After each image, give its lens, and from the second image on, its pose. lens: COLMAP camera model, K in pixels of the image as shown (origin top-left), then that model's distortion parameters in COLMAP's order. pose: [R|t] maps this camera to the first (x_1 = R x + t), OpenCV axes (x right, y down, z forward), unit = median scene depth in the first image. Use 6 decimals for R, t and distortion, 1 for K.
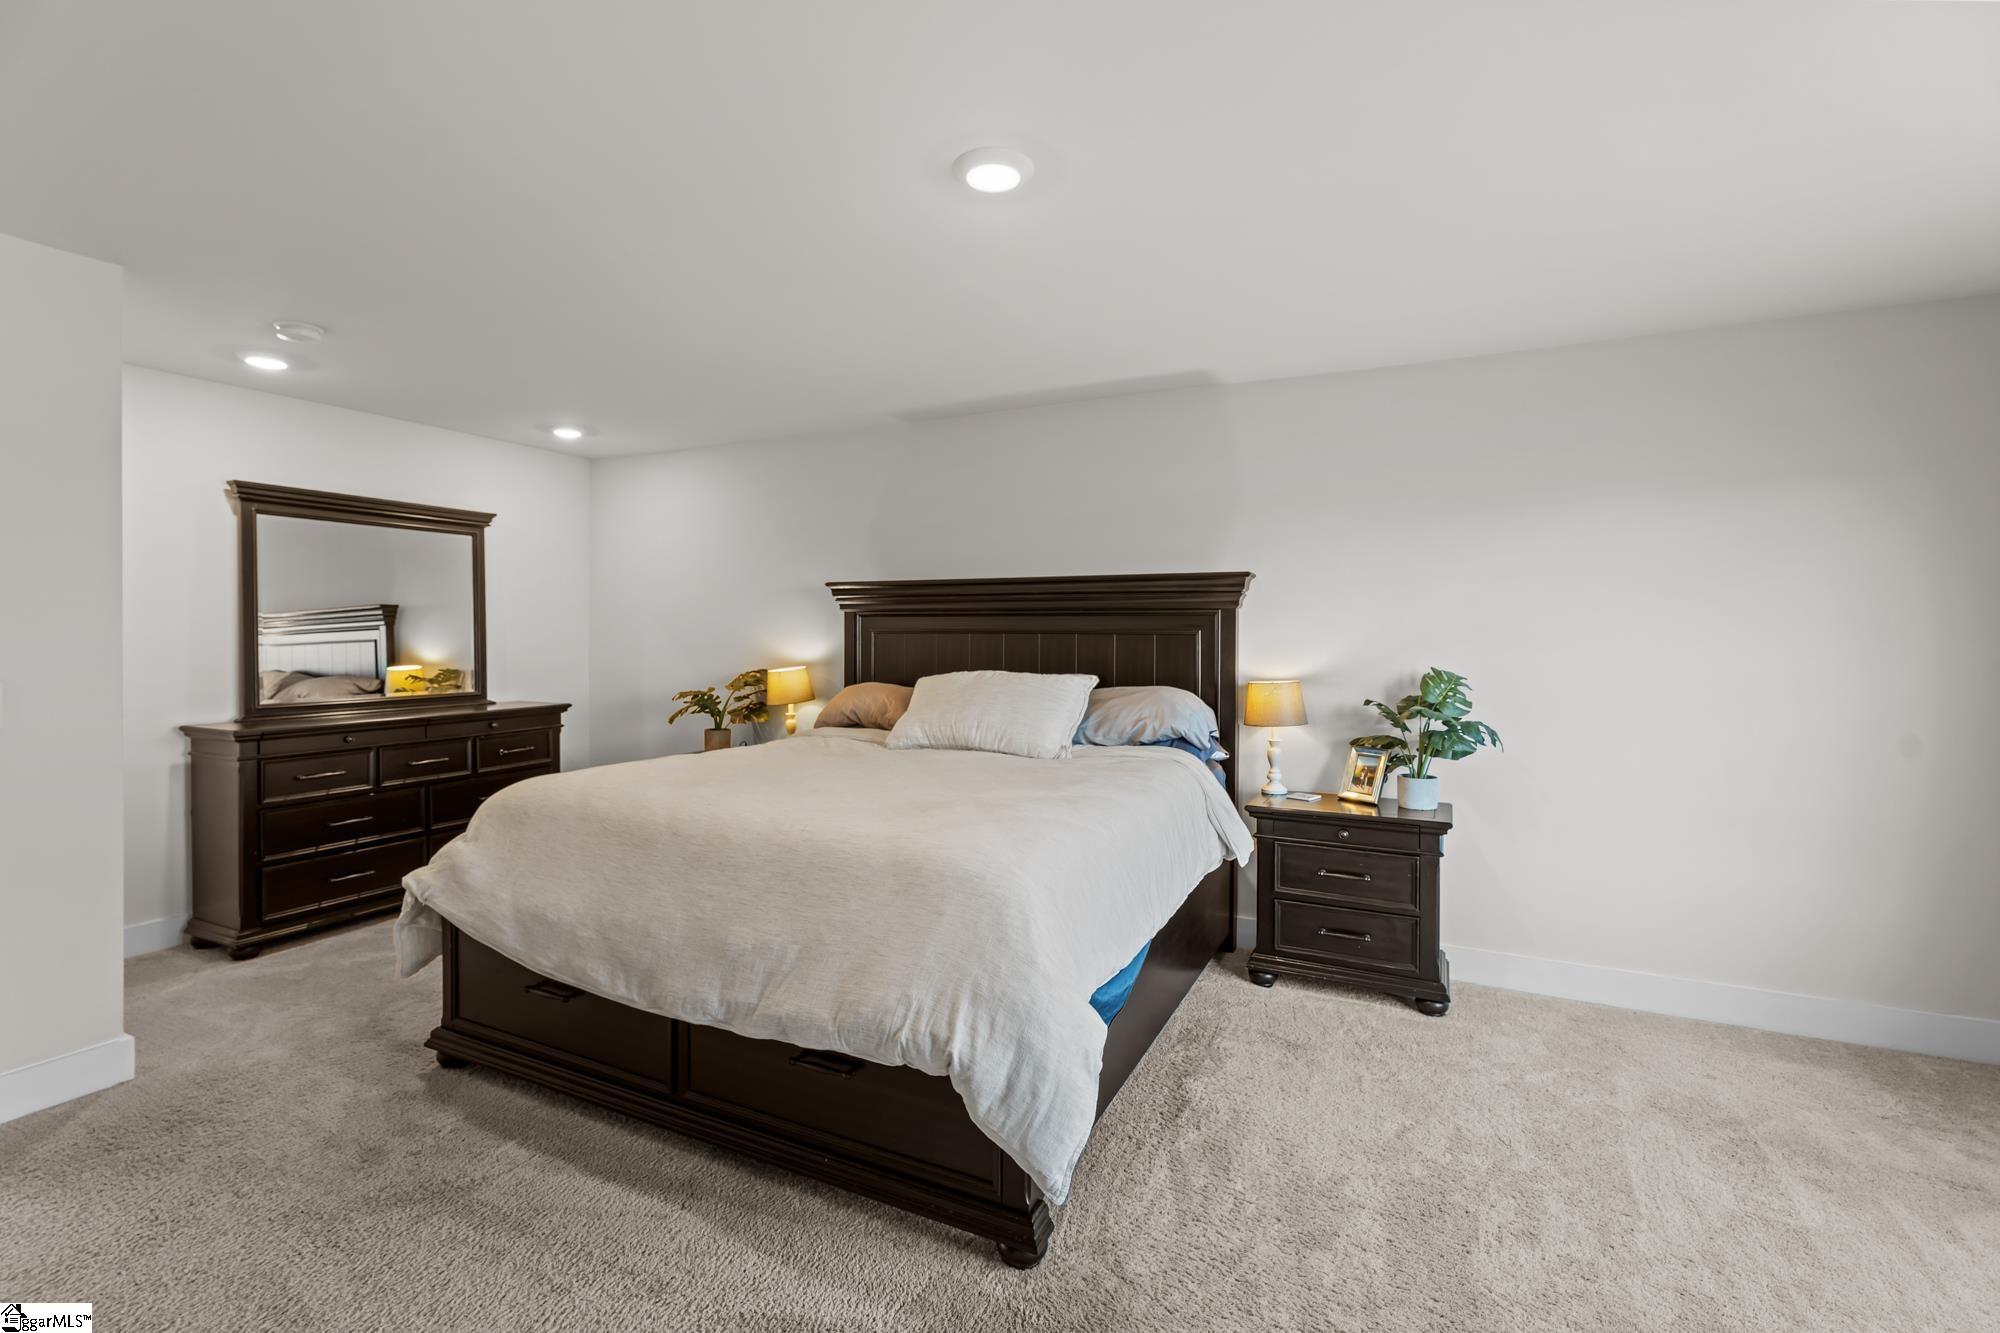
lens RADIAL K [[894.1, 0, 997.7], [0, 894.1, 648.1], [0, 0, 1]] dist [-0.000153, 0.000103]
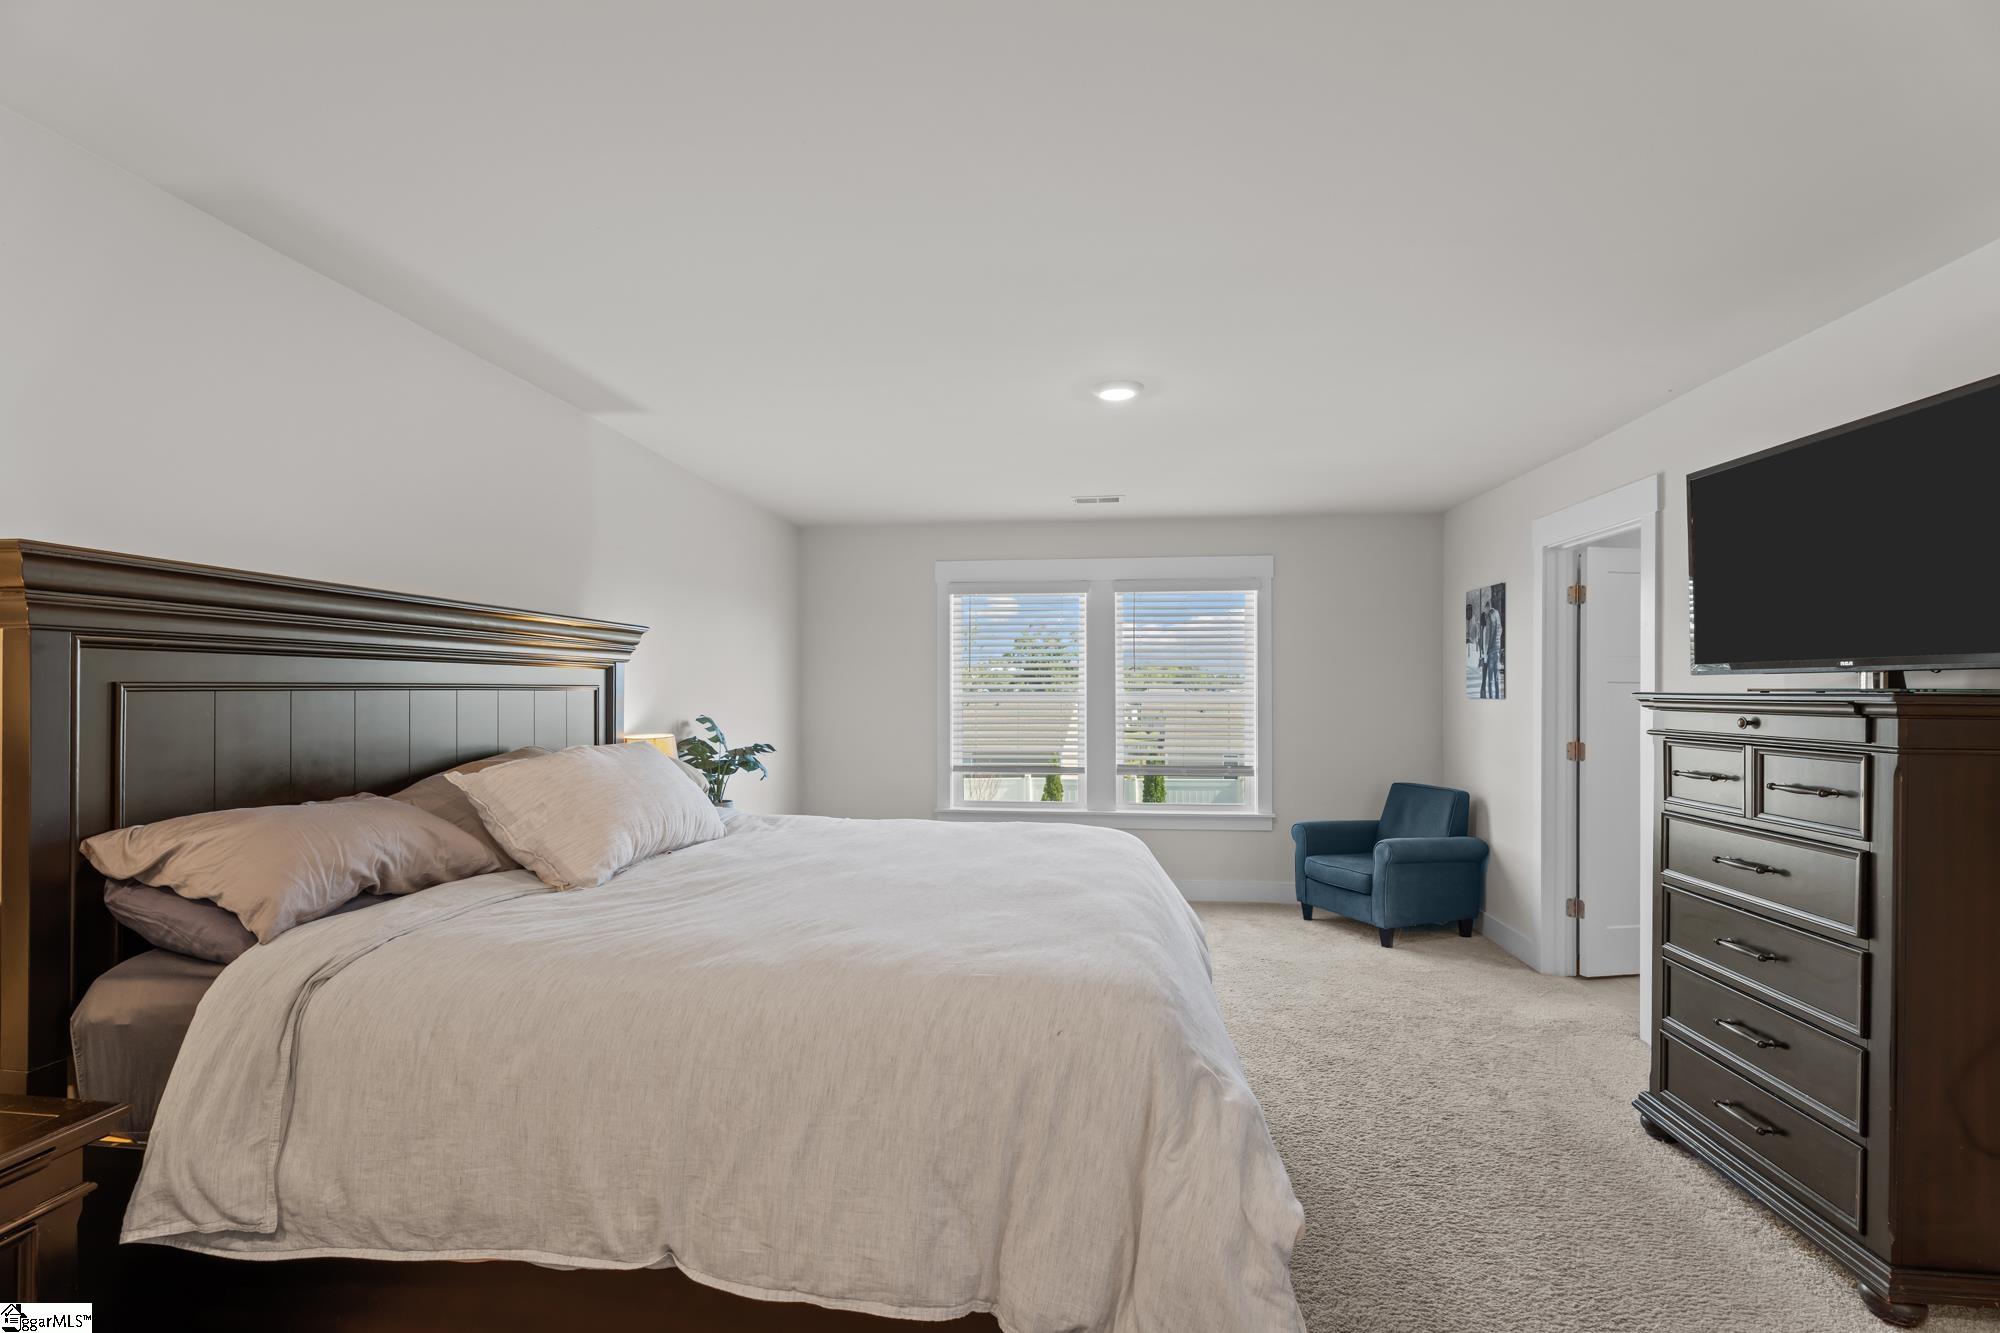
lens RADIAL K [[890.1, 0, 997.2], [0, 890.1, 688.0], [0, 0, 1]] dist [0.012688, -0.000020]
pose [[-0.341791, -0.003407, 0.939770, -0.830192], [0.009588, 0.999929, 0.007112, -0.022231], [-0.939727, 0.011441, -0.341734, 1.034110]]
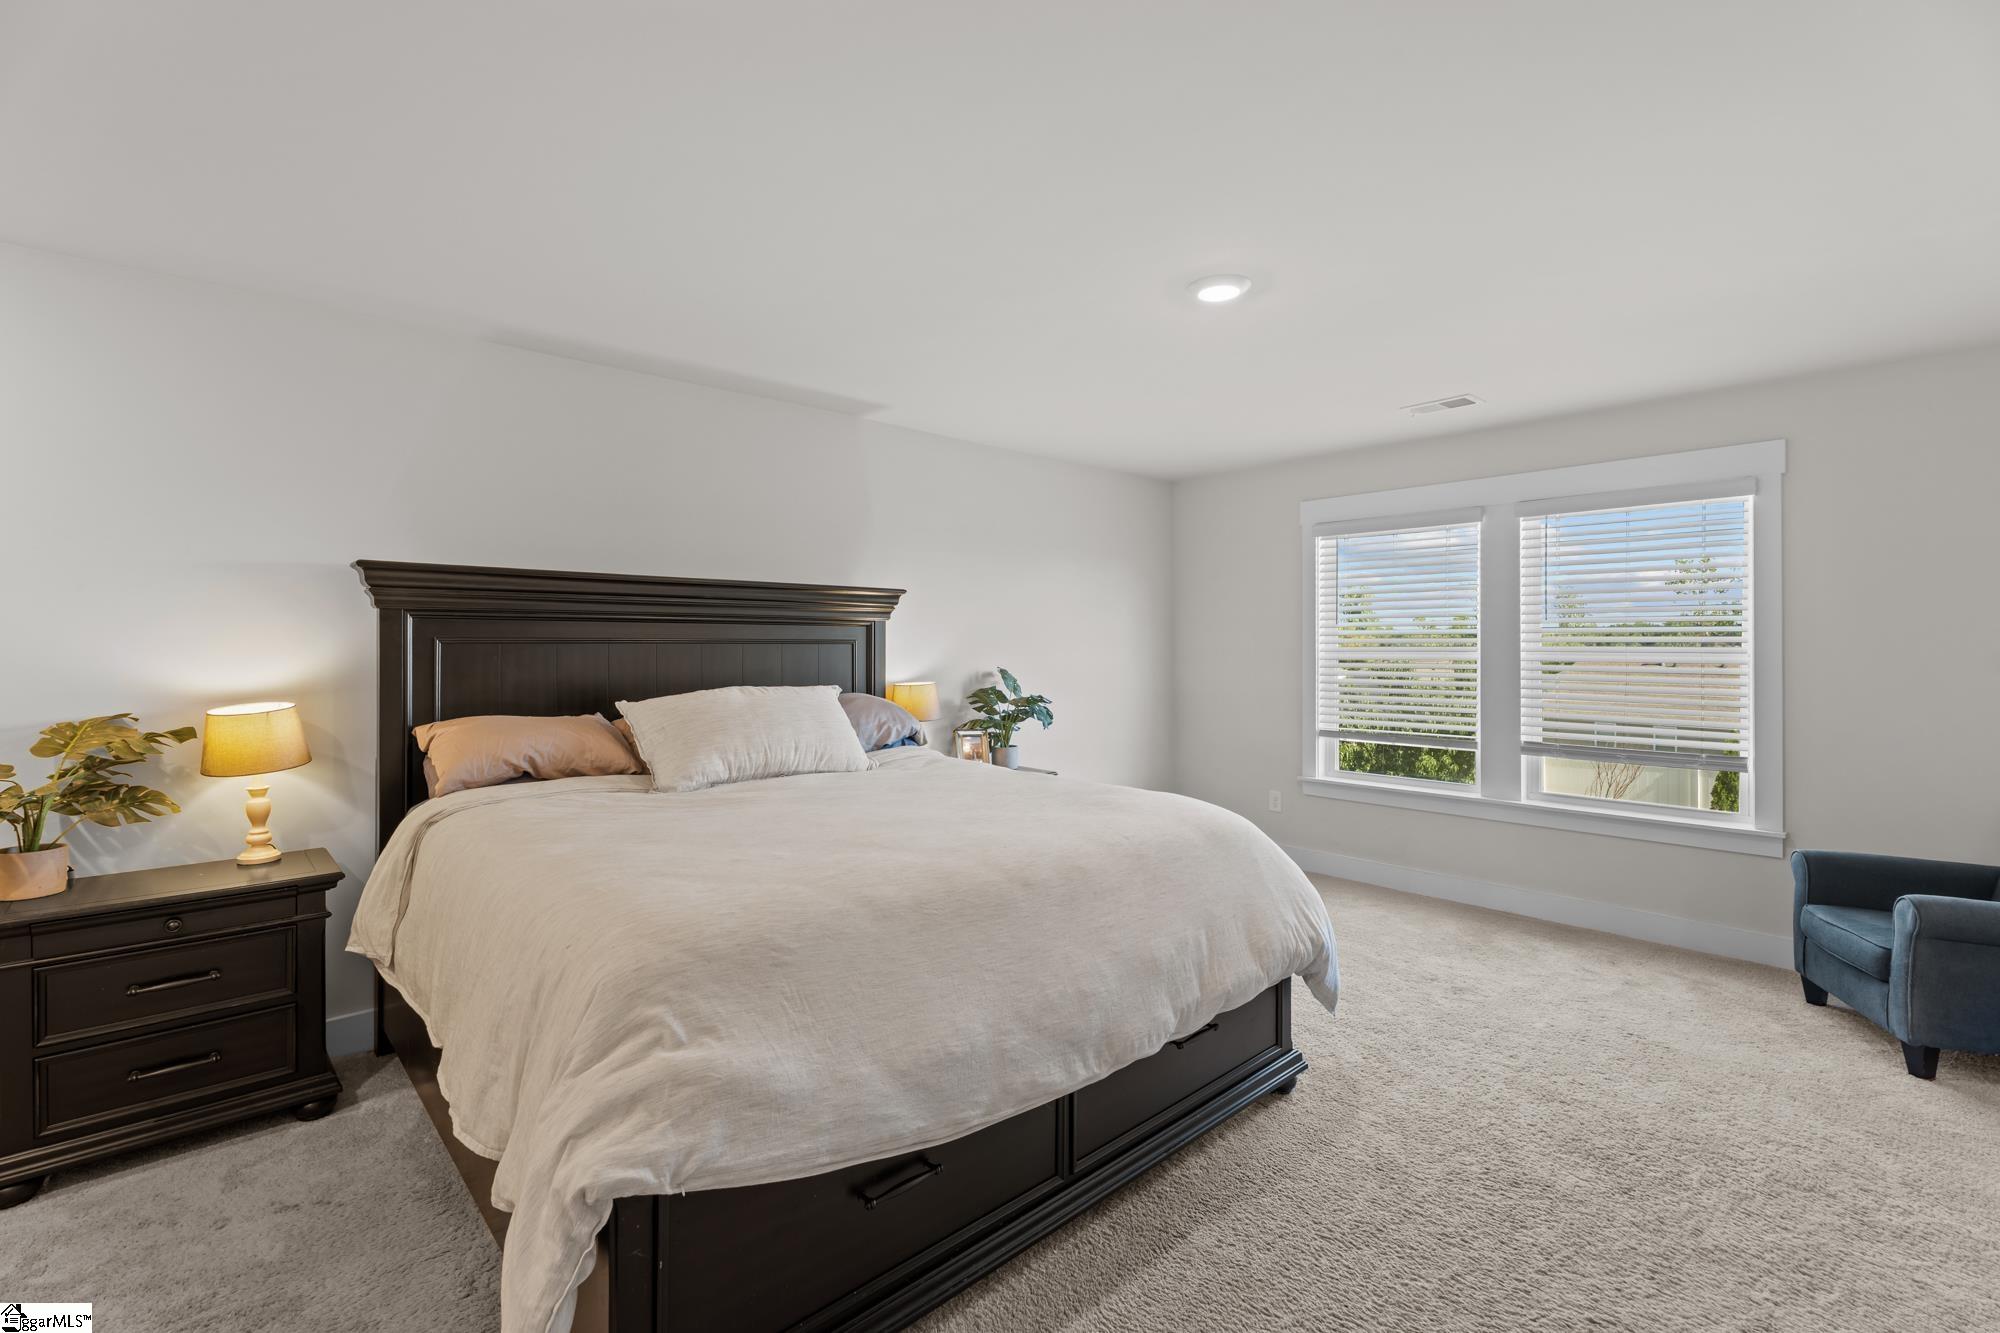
lens RADIAL K [[888.2, 0, 1004.0], [0, 888.2, 638.7], [0, 0, 1]] dist [0.001516, -0.000455]
pose [[0.353545, 0.002193, 0.935415, -0.802686], [0.012744, 0.999893, -0.007160, -0.012984], [-0.935331, 0.014452, 0.353479, 0.501827]]
